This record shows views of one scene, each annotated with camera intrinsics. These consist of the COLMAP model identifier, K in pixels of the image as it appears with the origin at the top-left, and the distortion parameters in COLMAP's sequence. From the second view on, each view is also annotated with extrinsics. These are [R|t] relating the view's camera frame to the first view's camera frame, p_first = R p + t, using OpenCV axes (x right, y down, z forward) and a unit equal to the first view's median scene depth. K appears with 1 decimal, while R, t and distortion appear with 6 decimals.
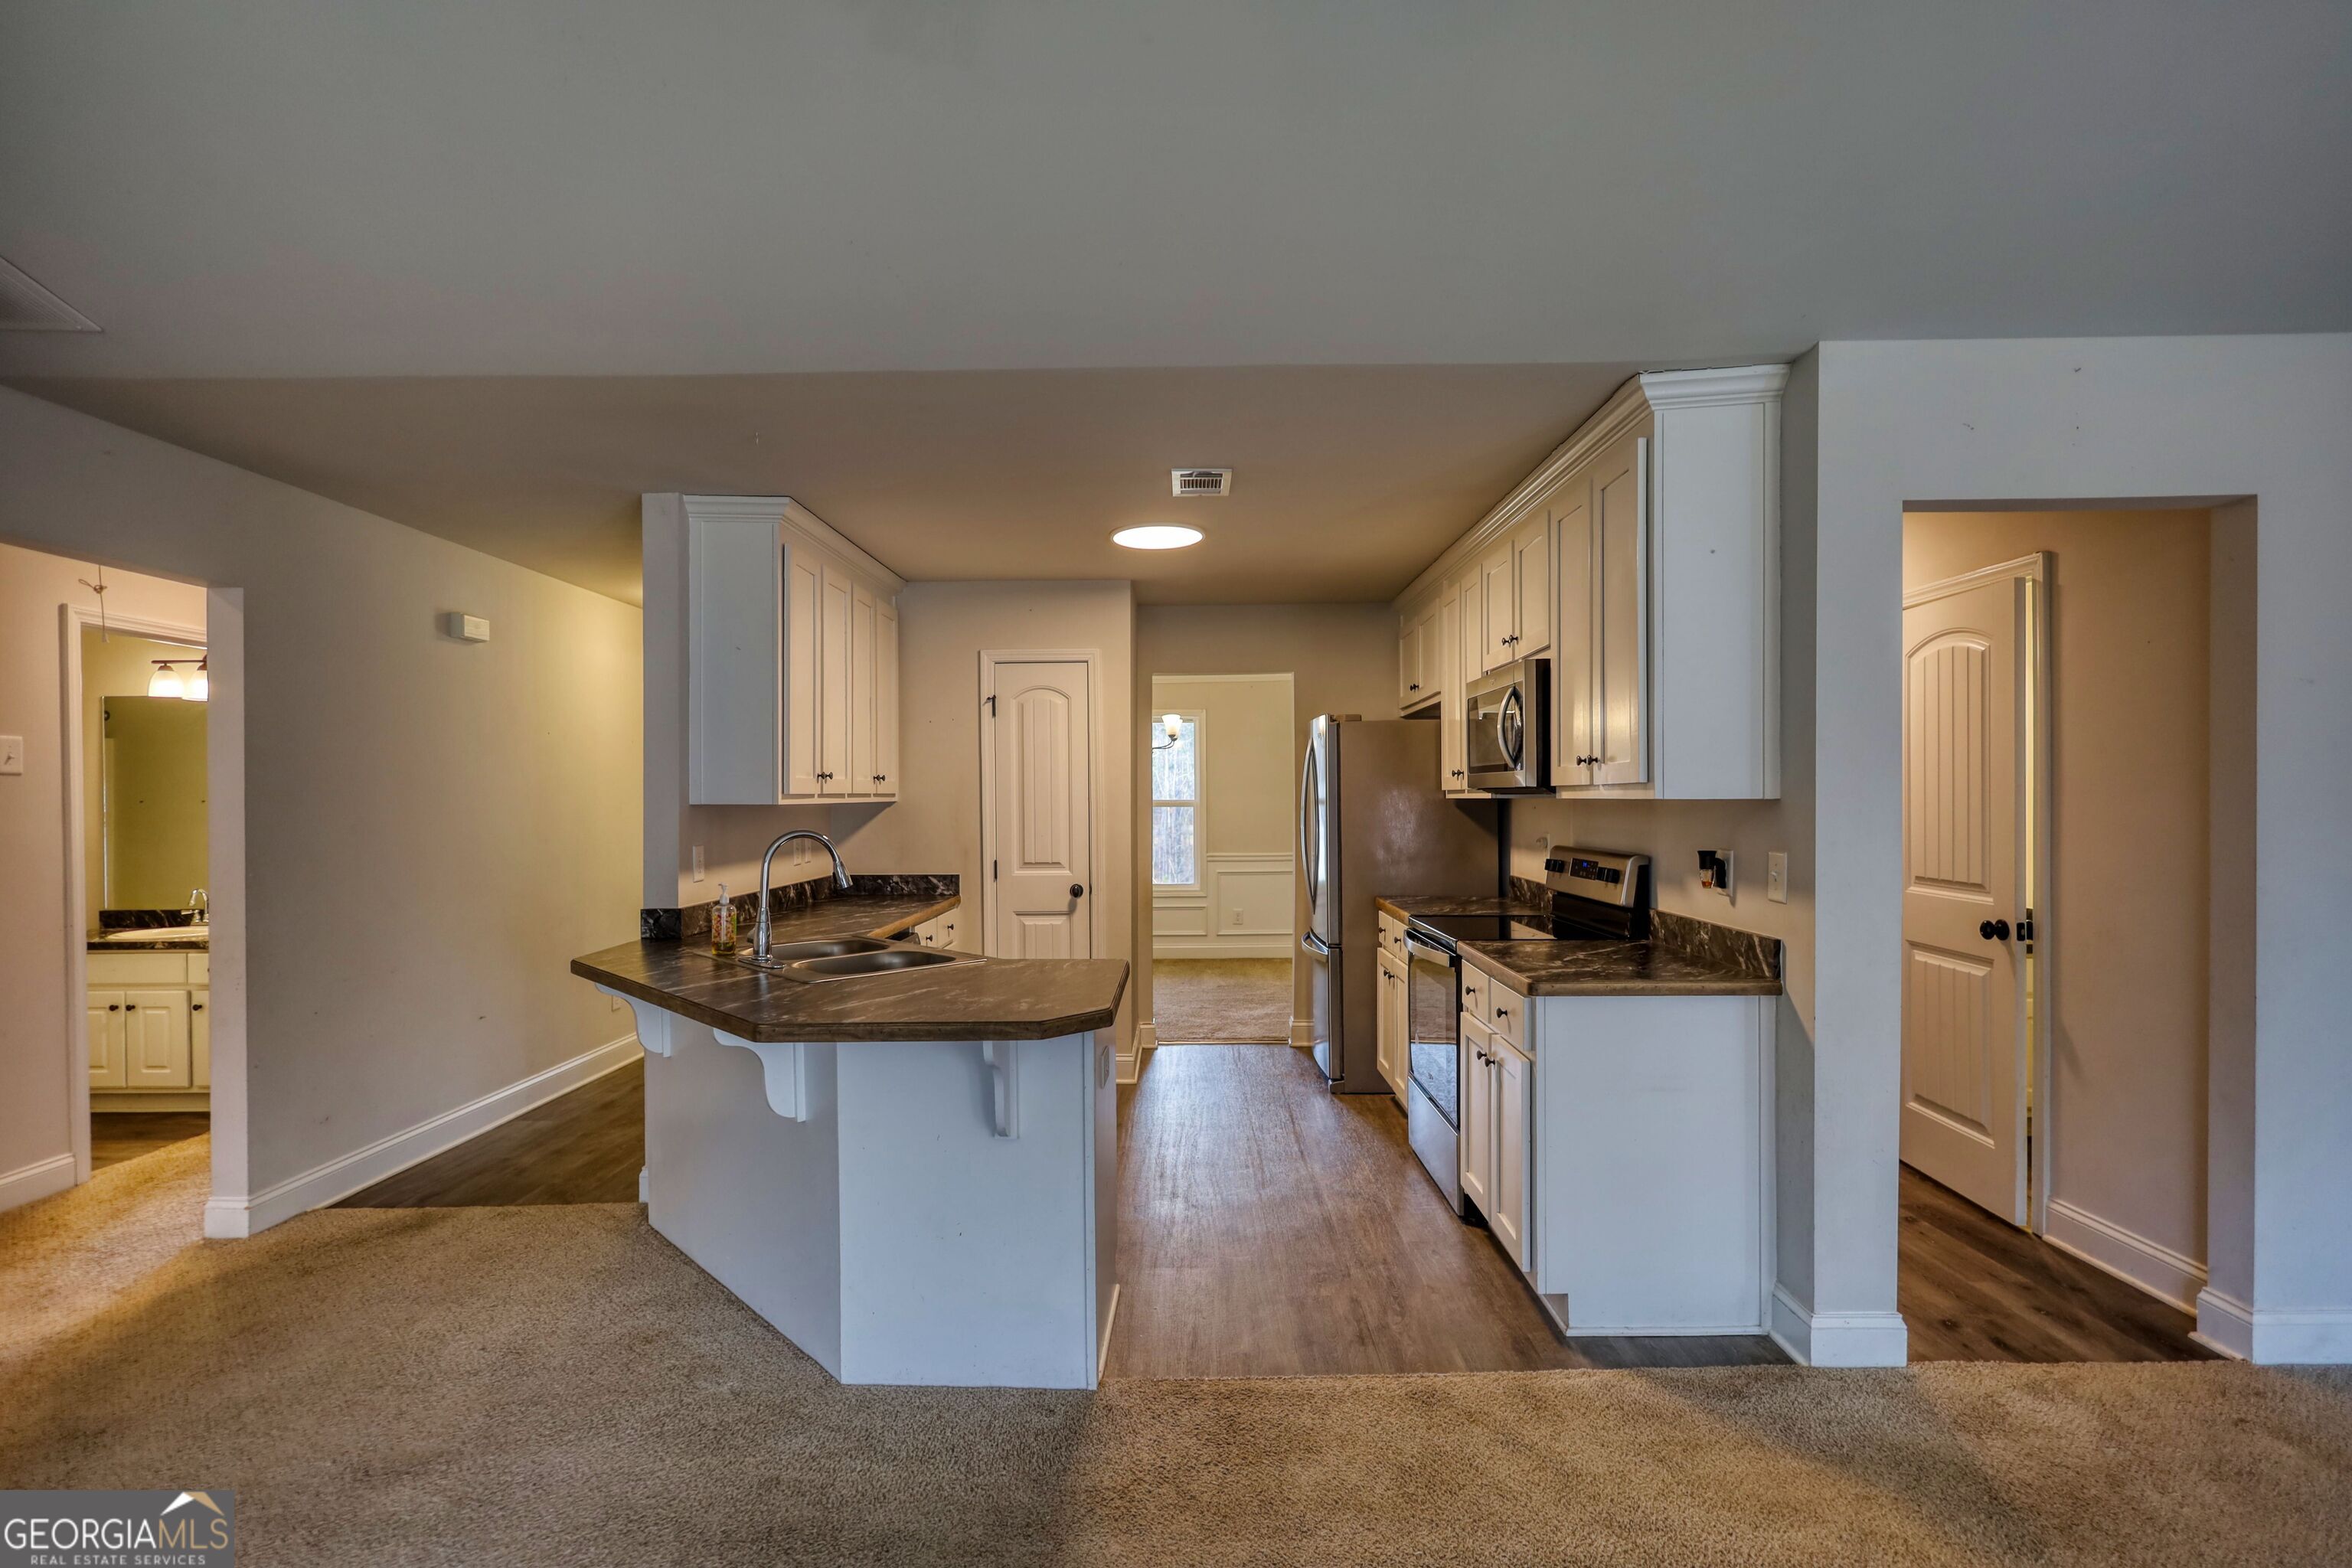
lens RADIAL K [[1093.6, 0, 1183.3], [0, 1093.6, 795.4], [0, 0, 1]] dist [-0.004515, -0.000093]
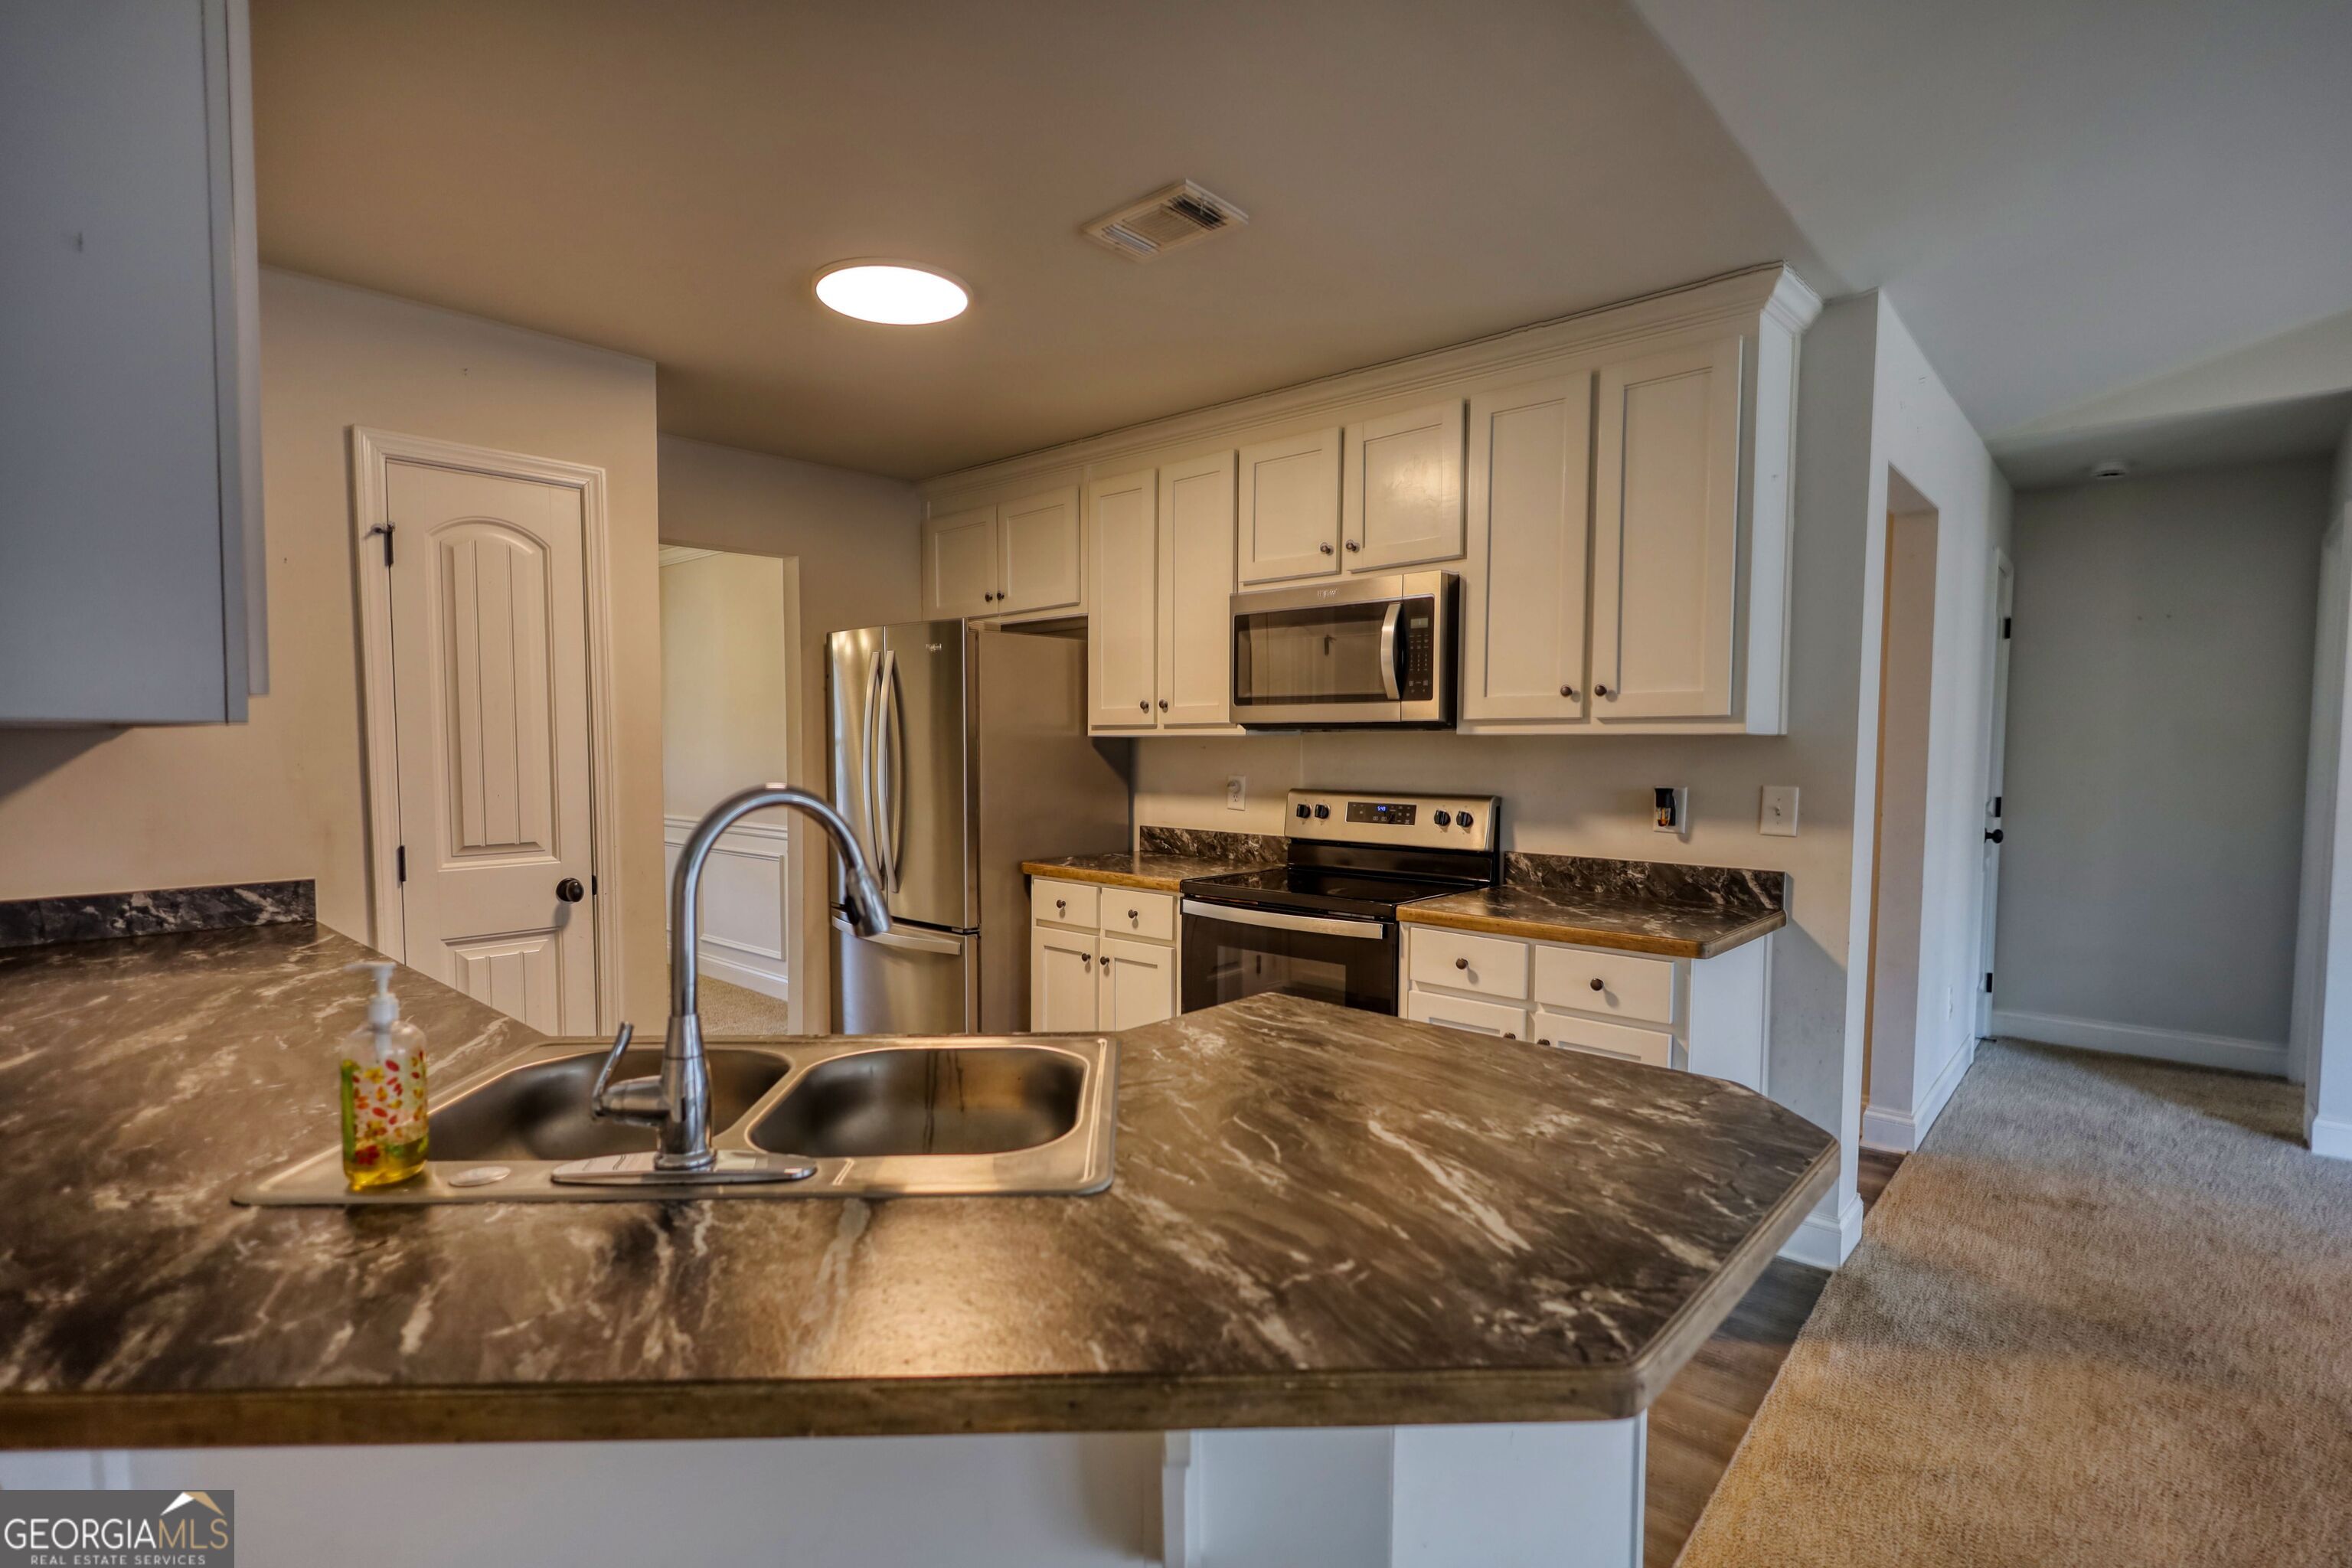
lens RADIAL K [[1093.6, 0, 1176.4], [0, 1093.6, 798.0], [0, 0, 1]] dist [-0.004515, -0.000093]
pose [[0.666972, -0.029984, 0.744479, -0.311580], [-0.007625, 0.998863, 0.047061, 0.009411], [-0.745044, -0.037065, 0.665985, 0.384454]]
